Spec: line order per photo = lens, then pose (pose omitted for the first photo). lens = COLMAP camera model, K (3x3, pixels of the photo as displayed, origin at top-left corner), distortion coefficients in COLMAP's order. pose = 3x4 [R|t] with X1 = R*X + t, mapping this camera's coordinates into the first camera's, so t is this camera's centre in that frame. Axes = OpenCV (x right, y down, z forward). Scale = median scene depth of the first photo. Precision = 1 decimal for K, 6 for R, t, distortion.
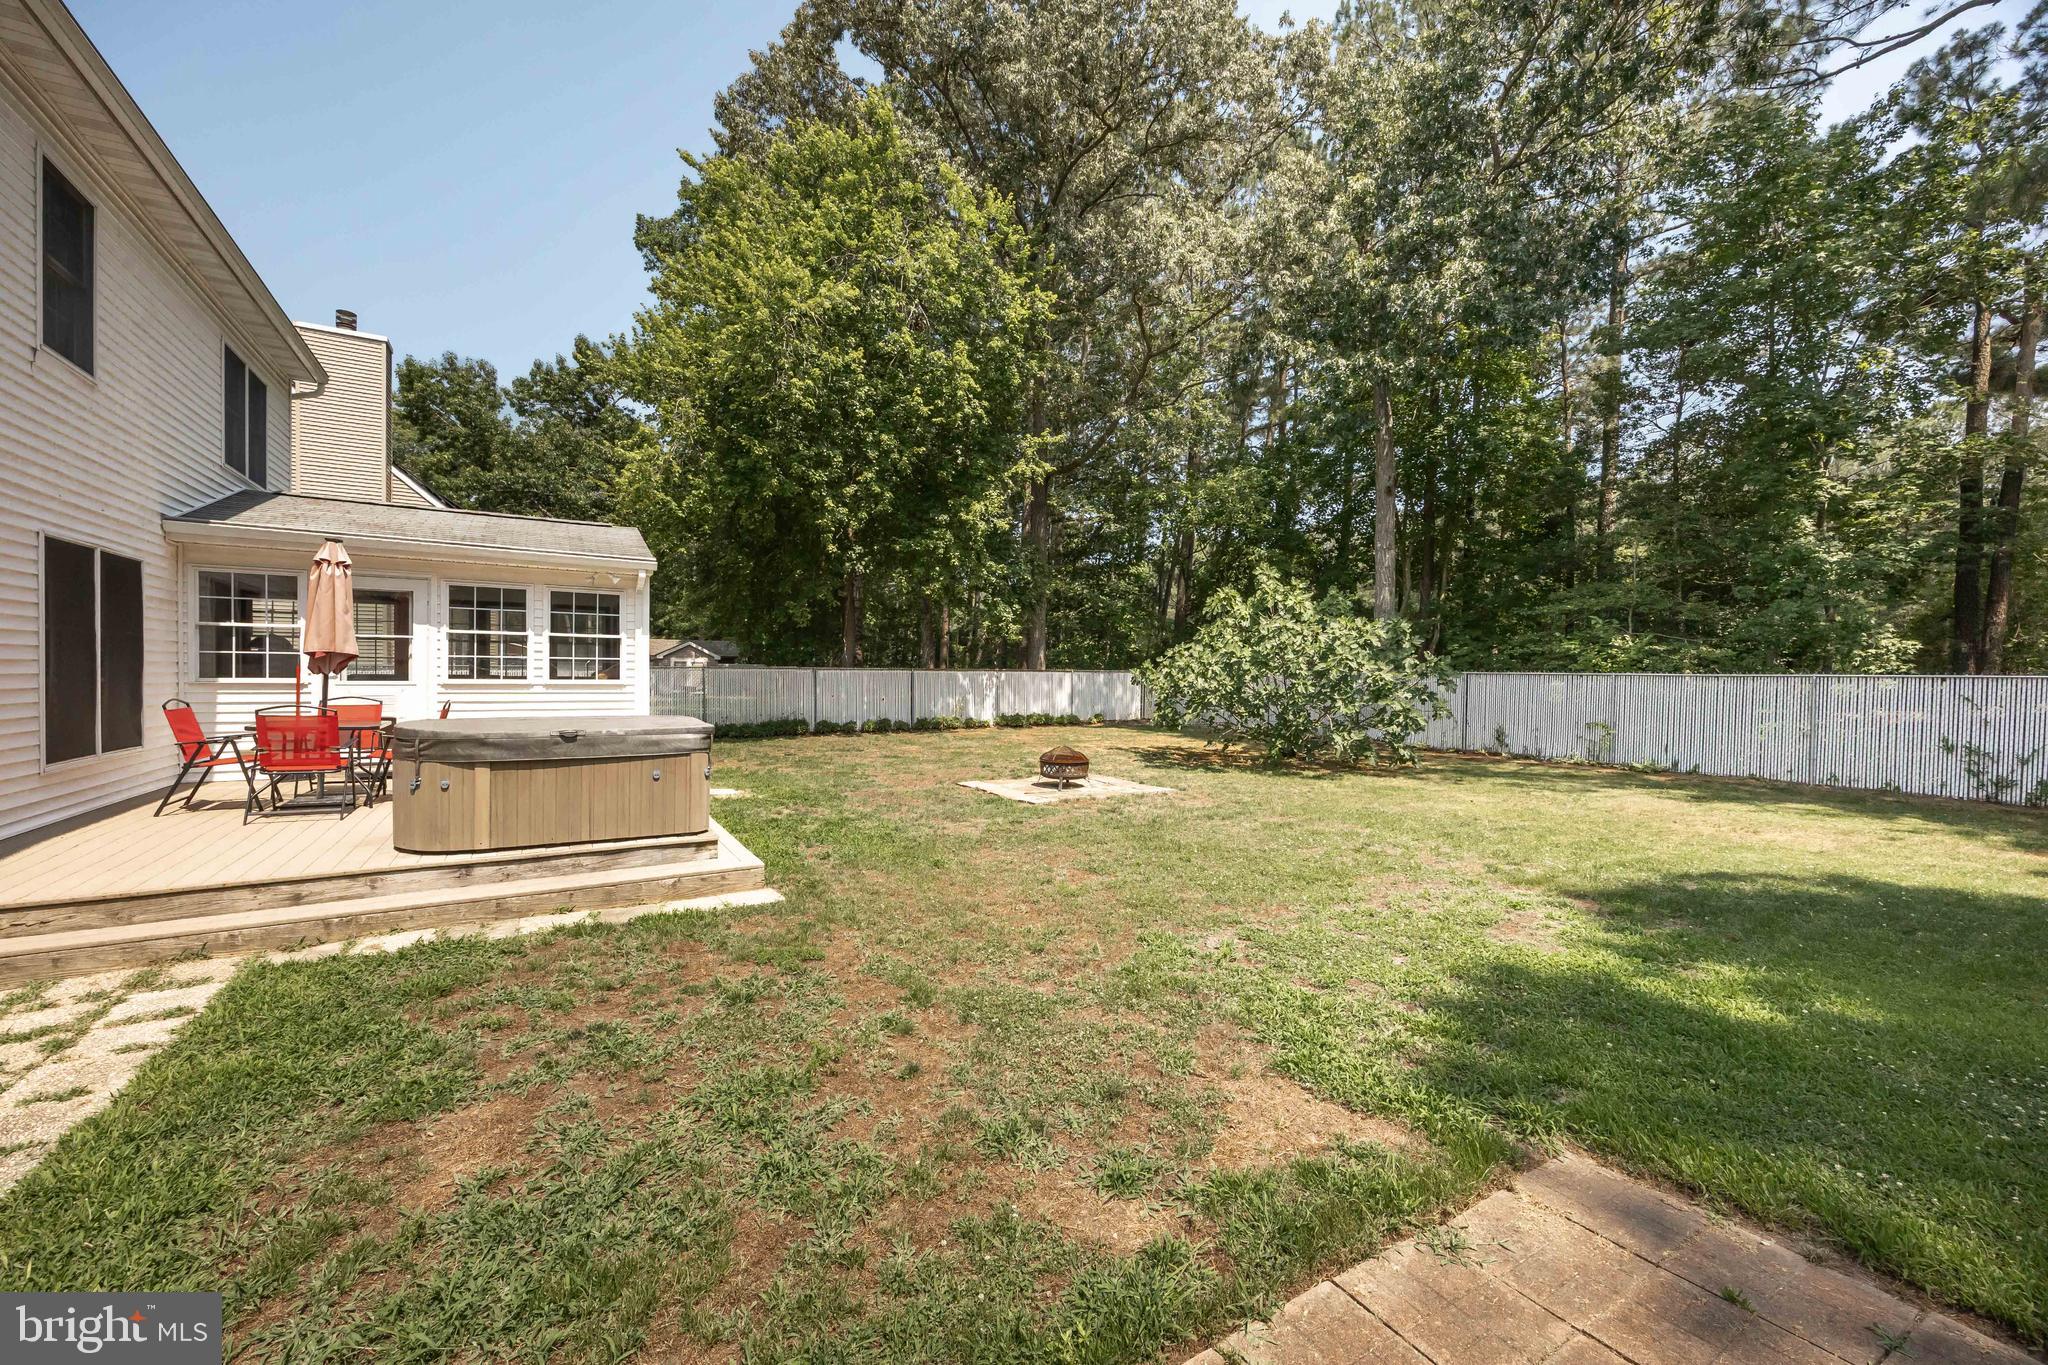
lens RADIAL K [[823.1, 0, 1019.5], [0, 823.1, 675.9], [0, 0, 1]] dist [0.022749, 0.000192]
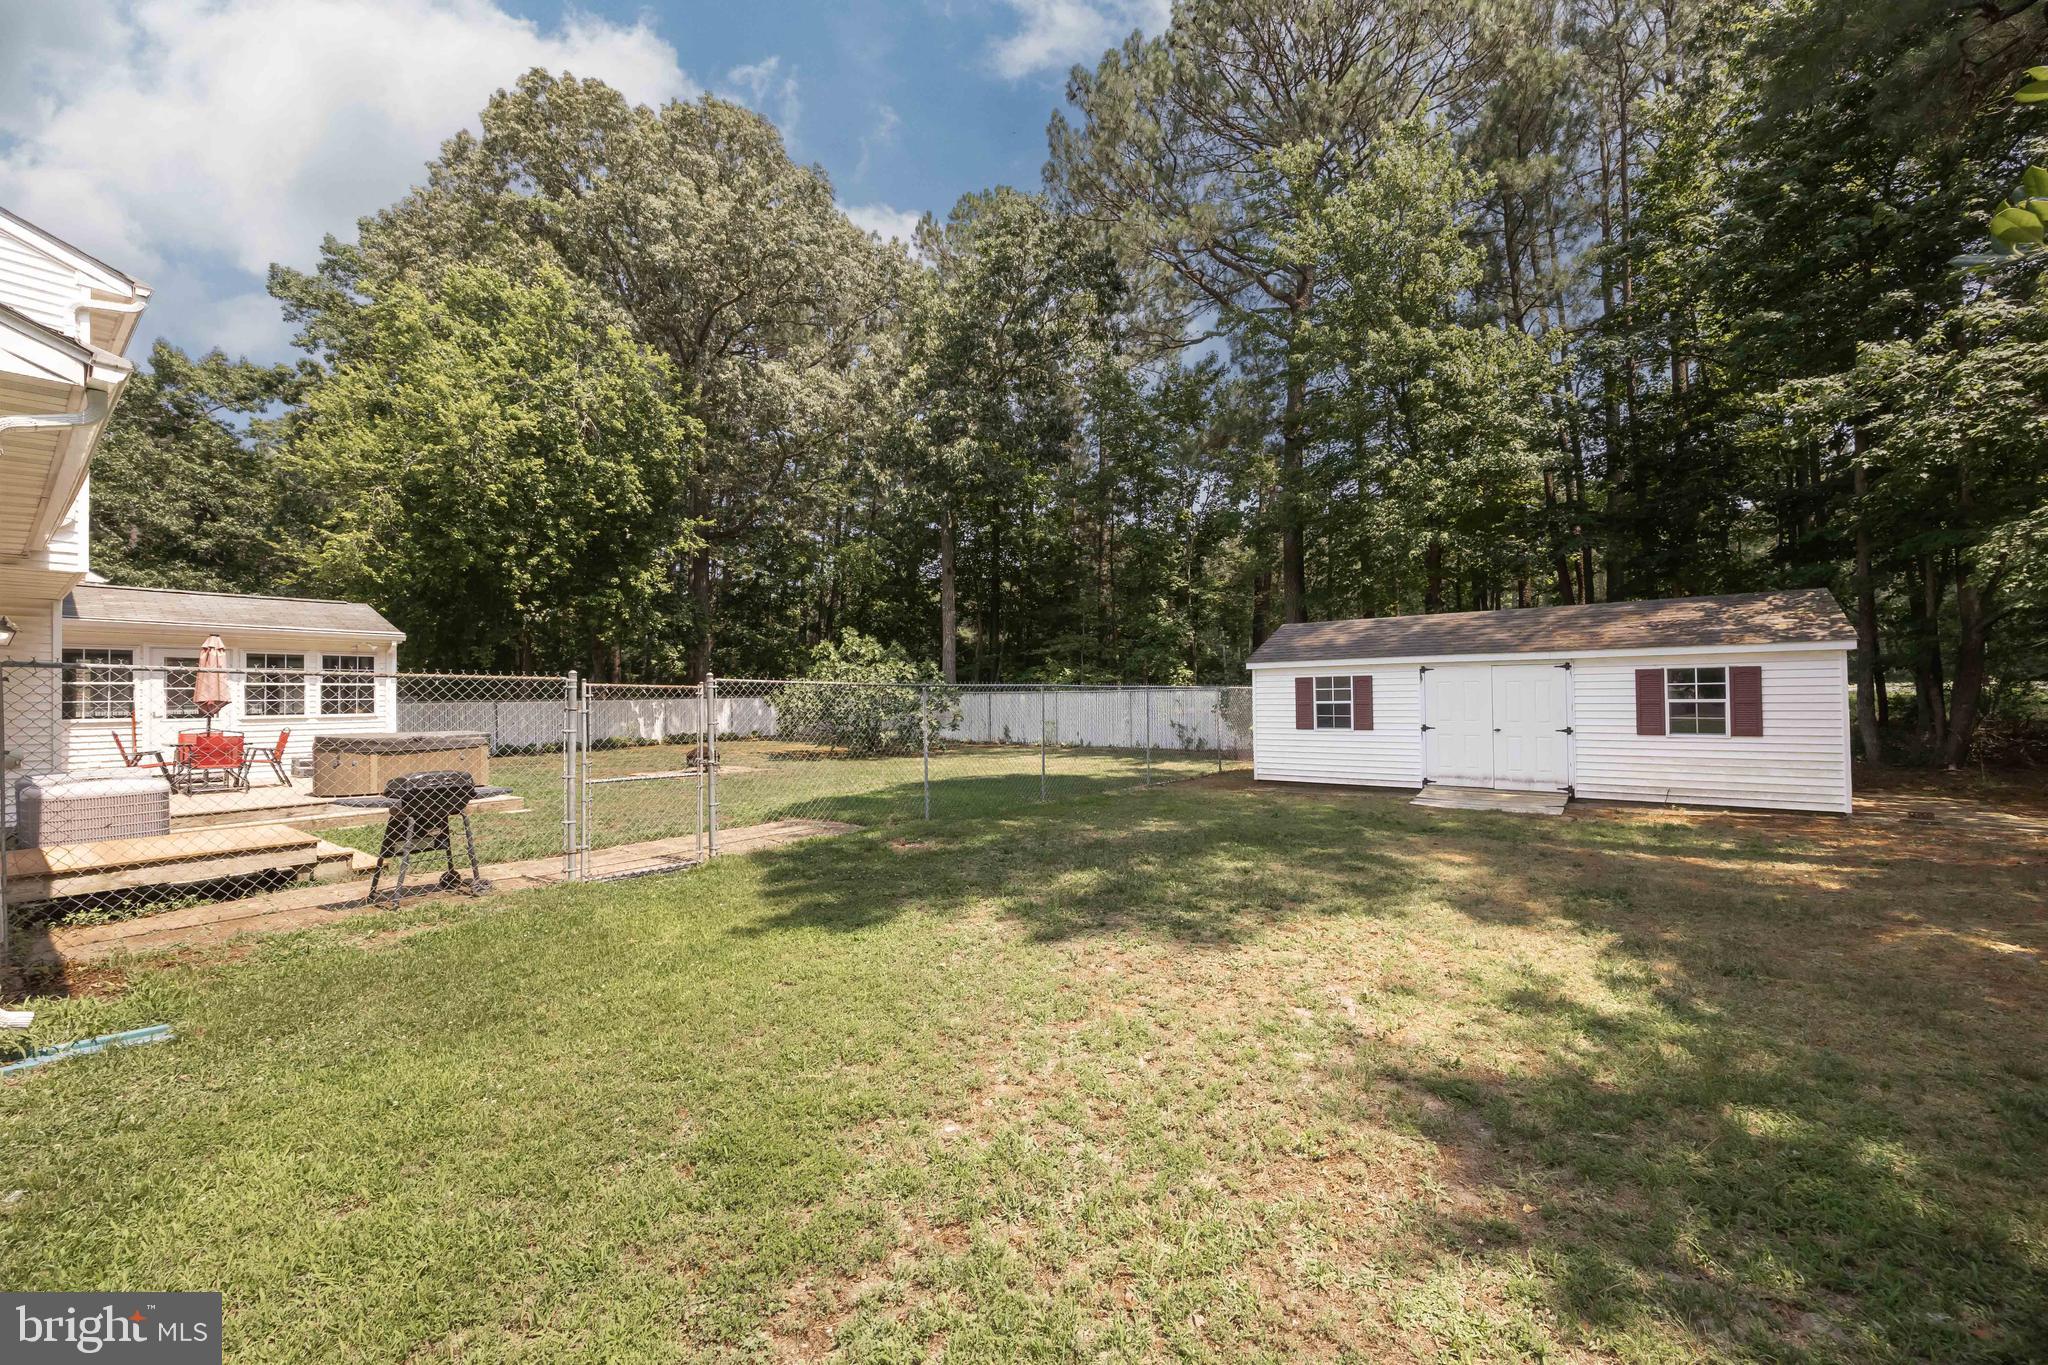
lens RADIAL K [[823.1, 0, 1013.9], [0, 823.1, 680.7], [0, 0, 1]] dist [0.022749, 0.000192]
pose [[0.936384, -0.019263, 0.350449, 0.037595], [0.026752, 0.999505, -0.016541, 0.000816], [-0.349957, 0.024864, 0.936436, -0.456620]]
